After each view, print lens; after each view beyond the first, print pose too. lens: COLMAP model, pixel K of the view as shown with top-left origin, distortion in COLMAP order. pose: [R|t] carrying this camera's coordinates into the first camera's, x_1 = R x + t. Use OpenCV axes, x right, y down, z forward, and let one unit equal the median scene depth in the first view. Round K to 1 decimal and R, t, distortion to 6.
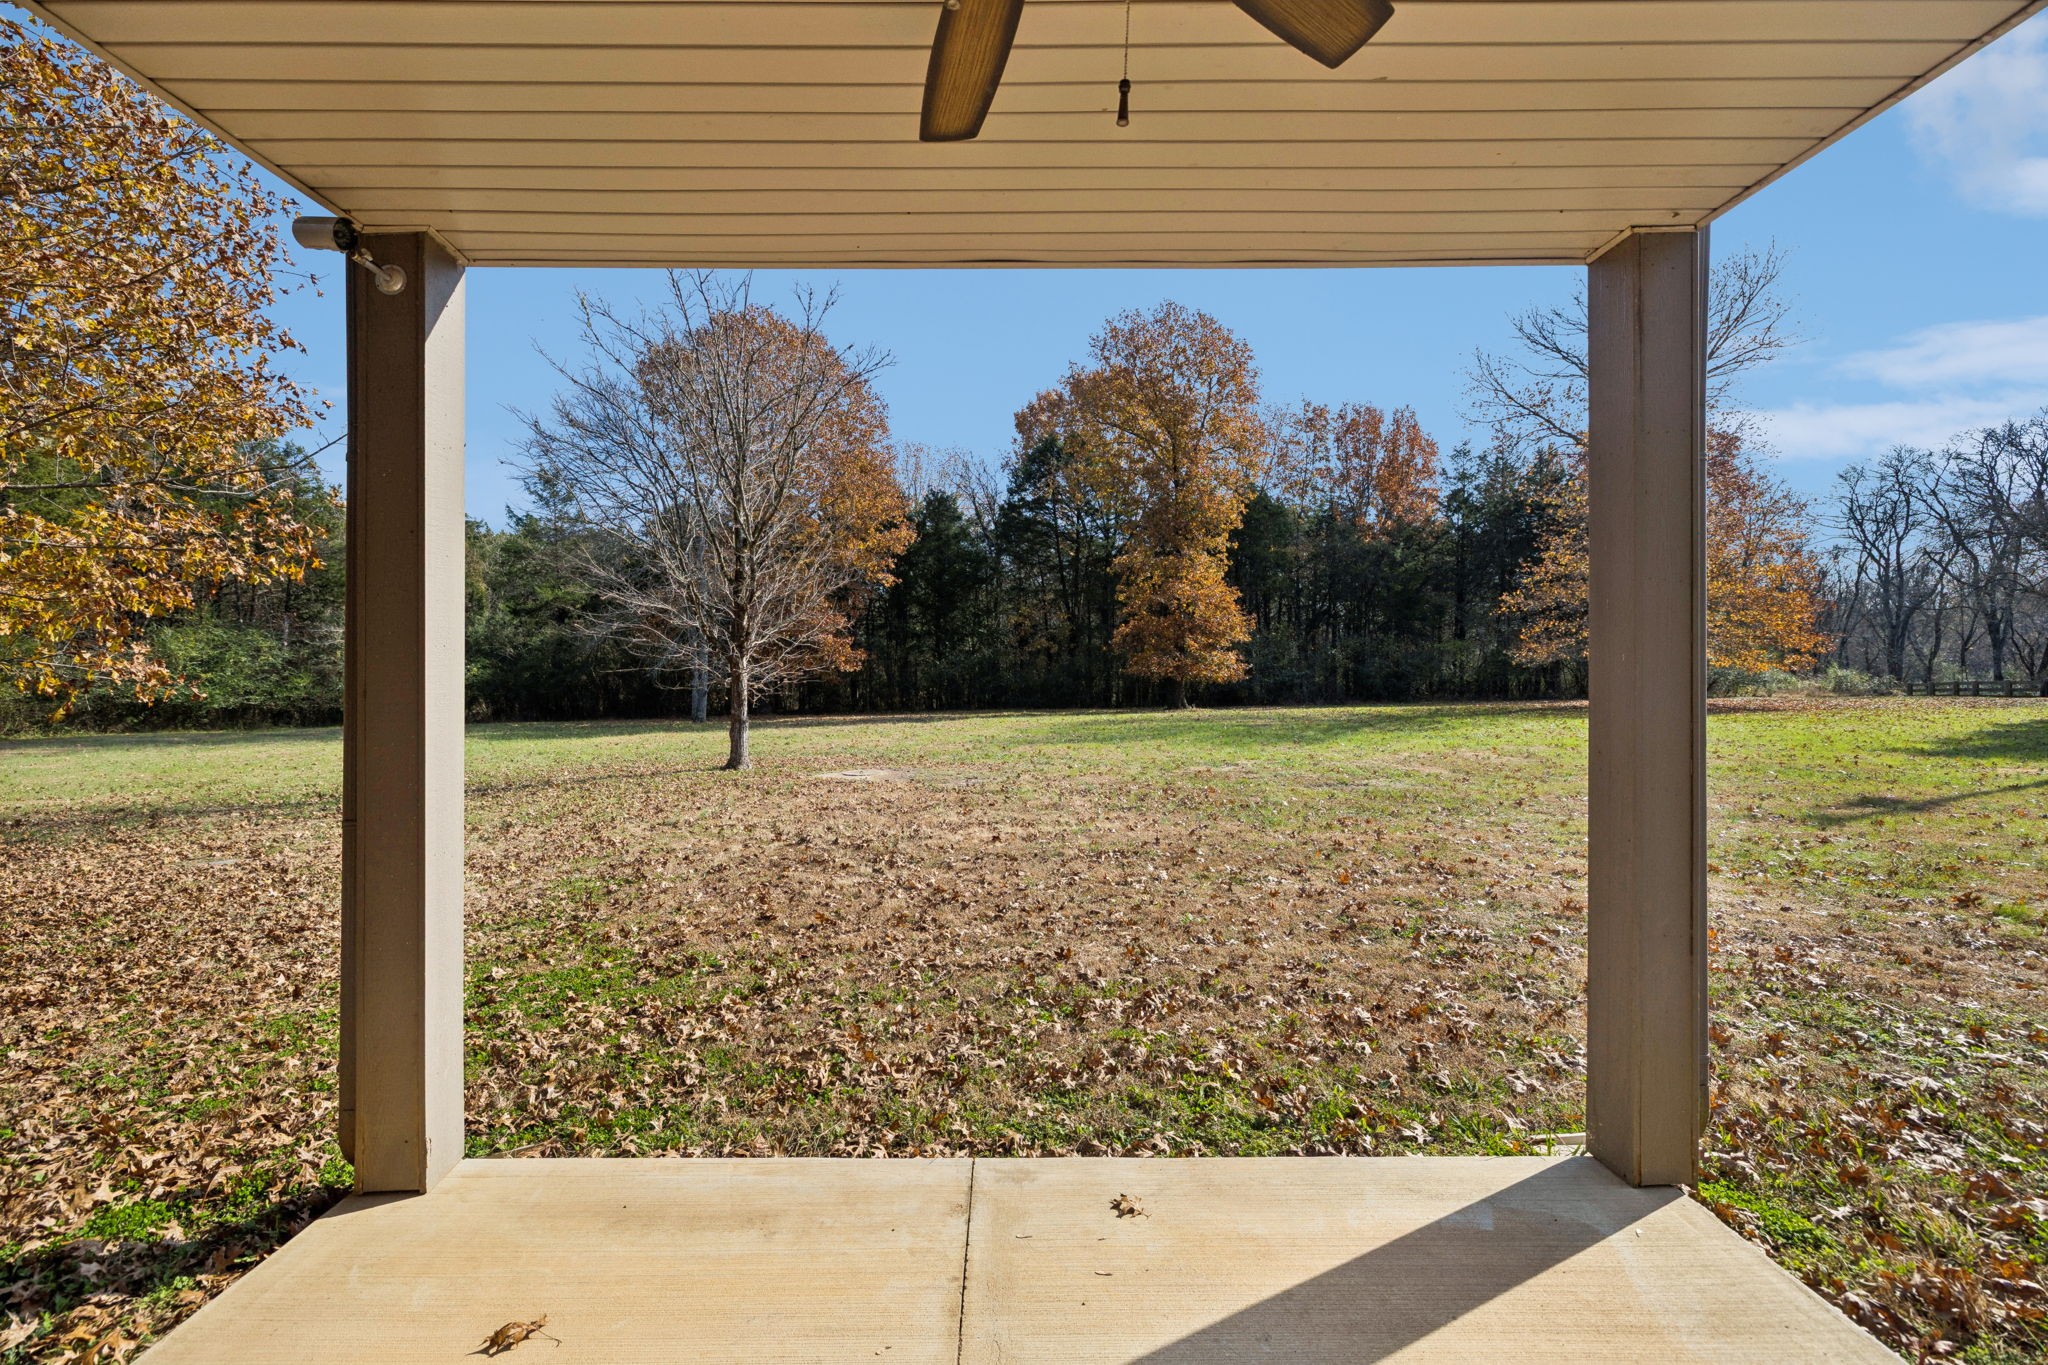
lens RADIAL K [[873.2, 0, 1025.2], [0, 873.2, 682.0], [0, 0, 1]] dist [0.000841, 0.000626]
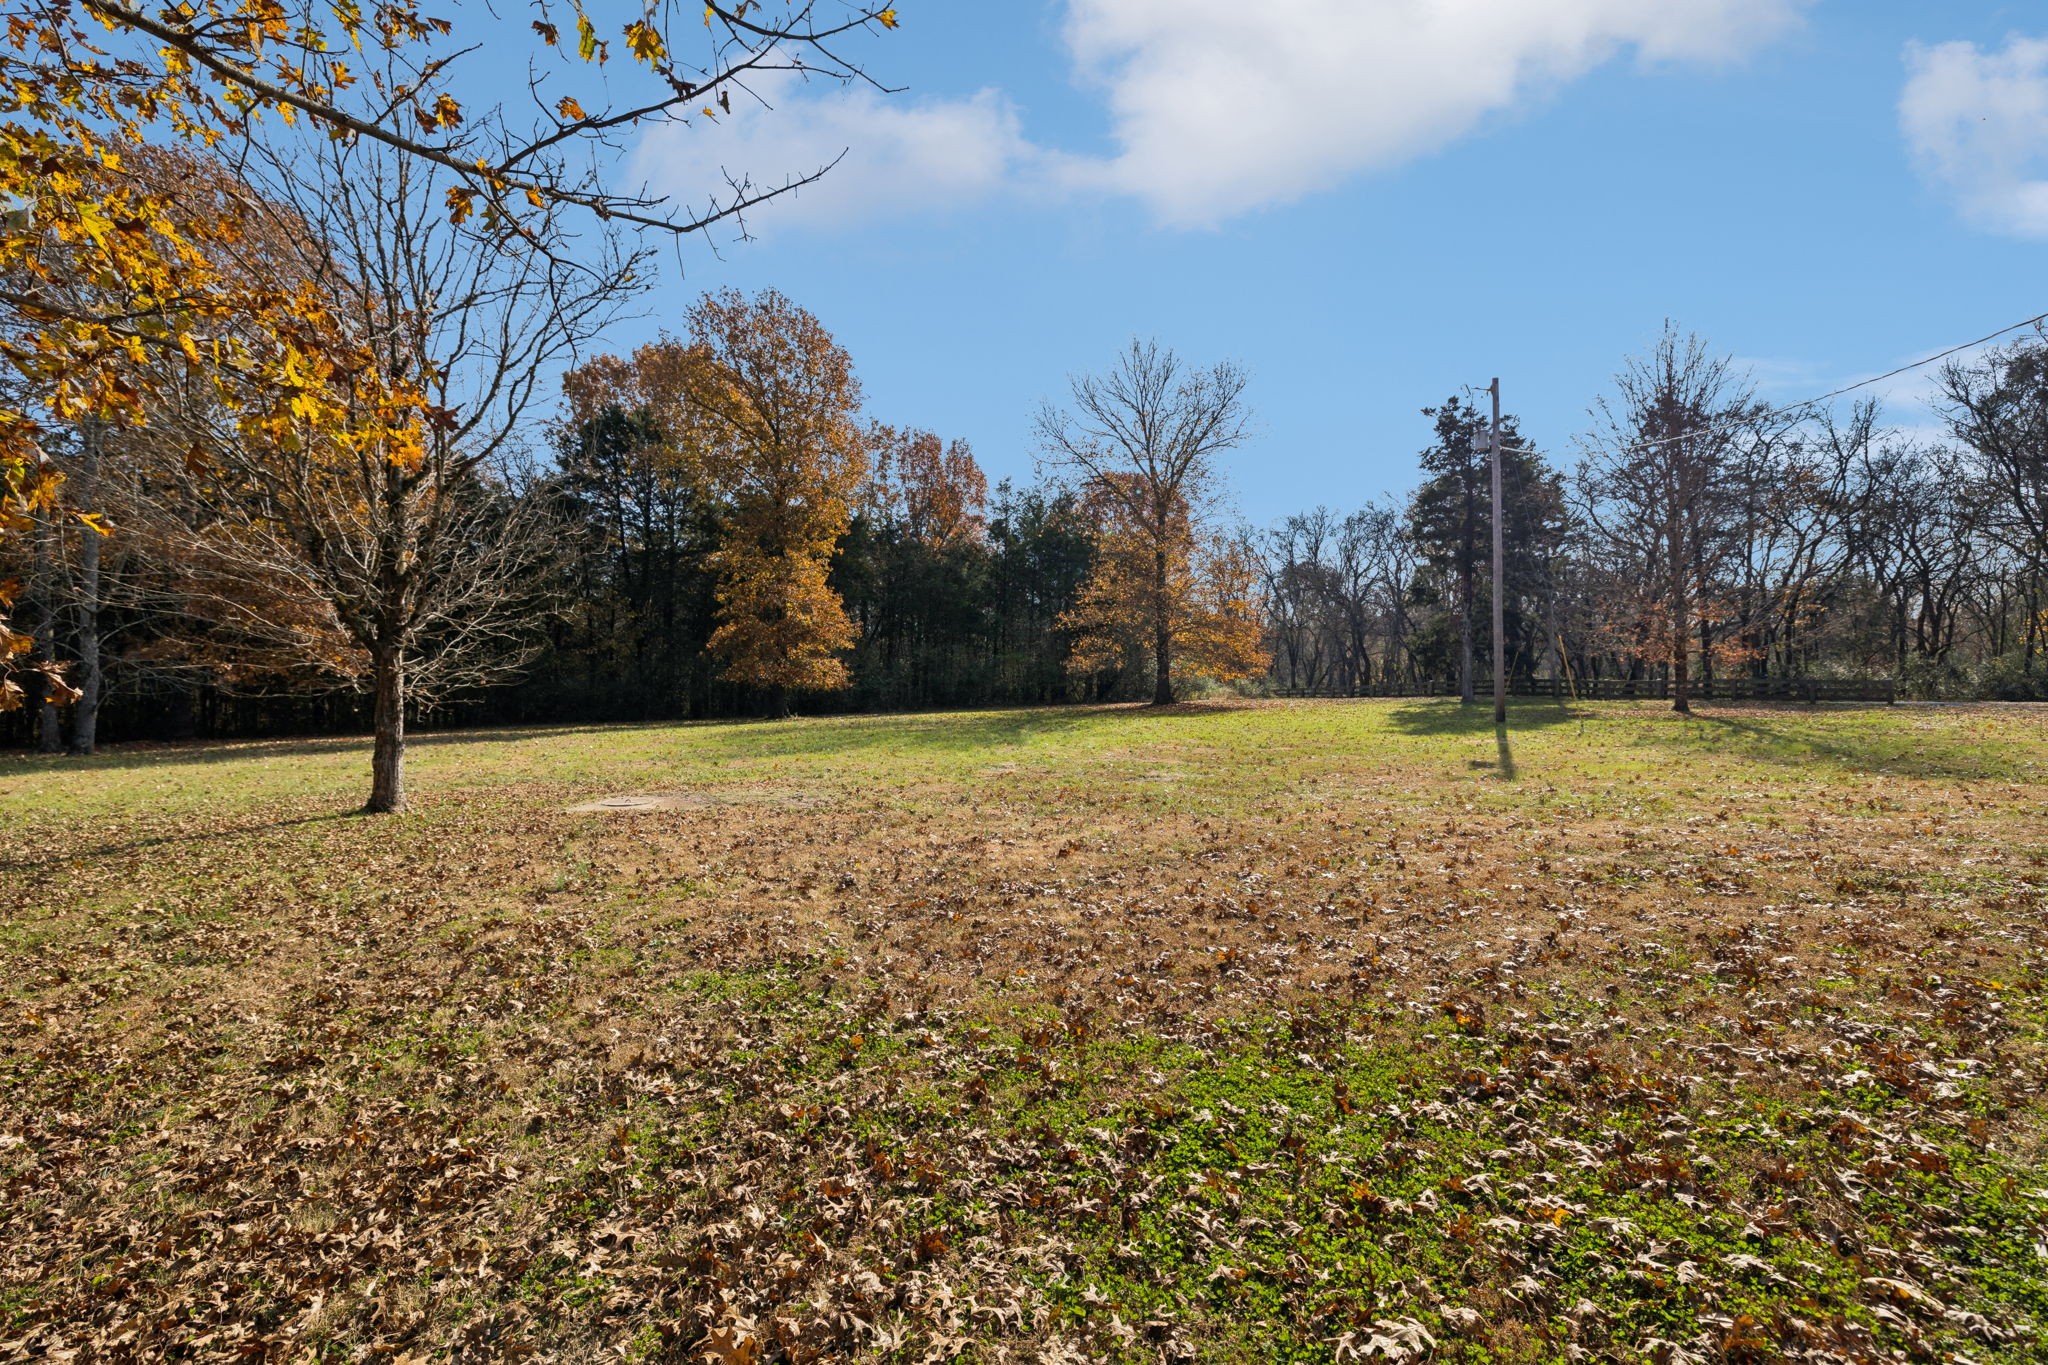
lens RADIAL K [[873.2, 0, 1023.9], [0, 873.2, 682.8], [0, 0, 1]] dist [0.000841, 0.000626]
pose [[0.824054, 0.001306, 0.566510, -0.145063], [0.006692, 0.999905, -0.012039, 0.005804], [-0.566472, 0.013712, 0.823967, 0.067308]]
